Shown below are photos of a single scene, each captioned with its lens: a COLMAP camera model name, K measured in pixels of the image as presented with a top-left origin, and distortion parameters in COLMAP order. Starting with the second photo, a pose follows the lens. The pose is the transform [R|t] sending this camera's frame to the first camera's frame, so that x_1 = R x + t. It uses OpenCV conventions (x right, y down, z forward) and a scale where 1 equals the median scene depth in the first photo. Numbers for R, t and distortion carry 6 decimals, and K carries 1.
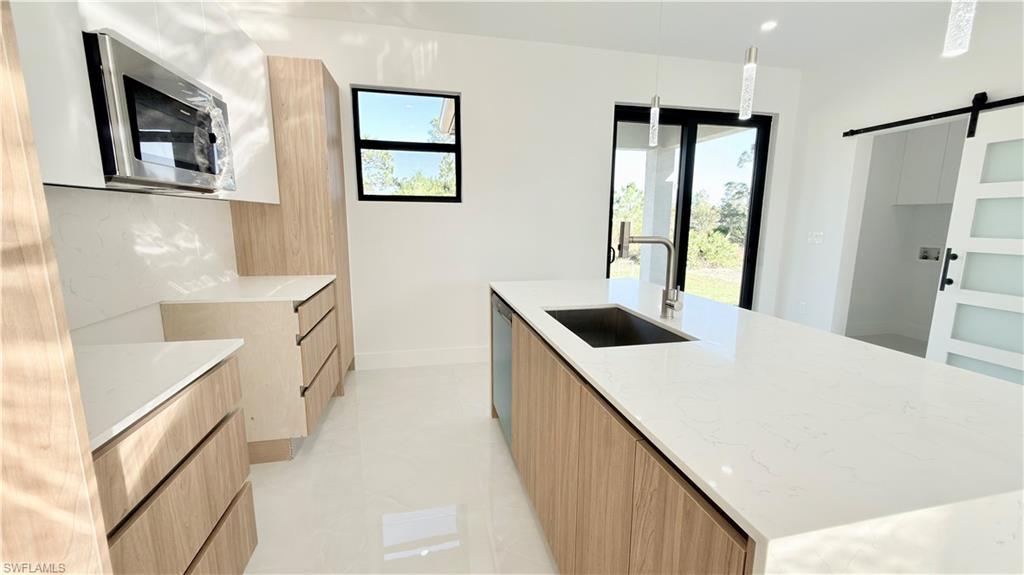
lens RADIAL K [[405.7, 0, 507.9], [0, 405.7, 284.9], [0, 0, 1]] dist [0.000420, 0.000034]
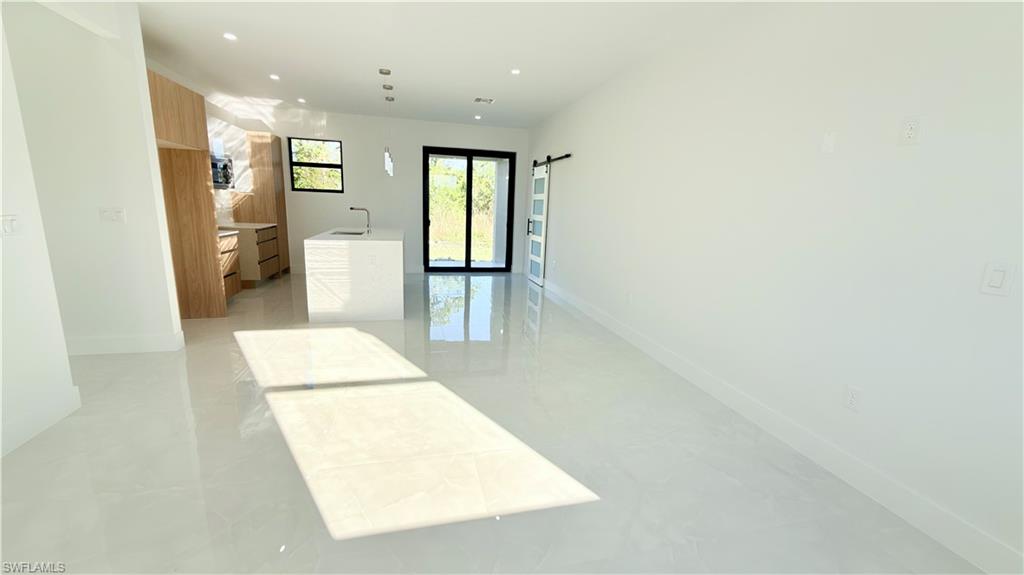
lens RADIAL K [[405.7, 0, 507.9], [0, 405.7, 284.9], [0, 0, 1]] dist [0.000420, 0.000034]
pose [[0.999264, 0.026376, 0.027857, 0.868285], [-0.027299, 0.999072, 0.033306, 0.218650], [-0.026953, -0.034042, 0.999057, -1.408114]]
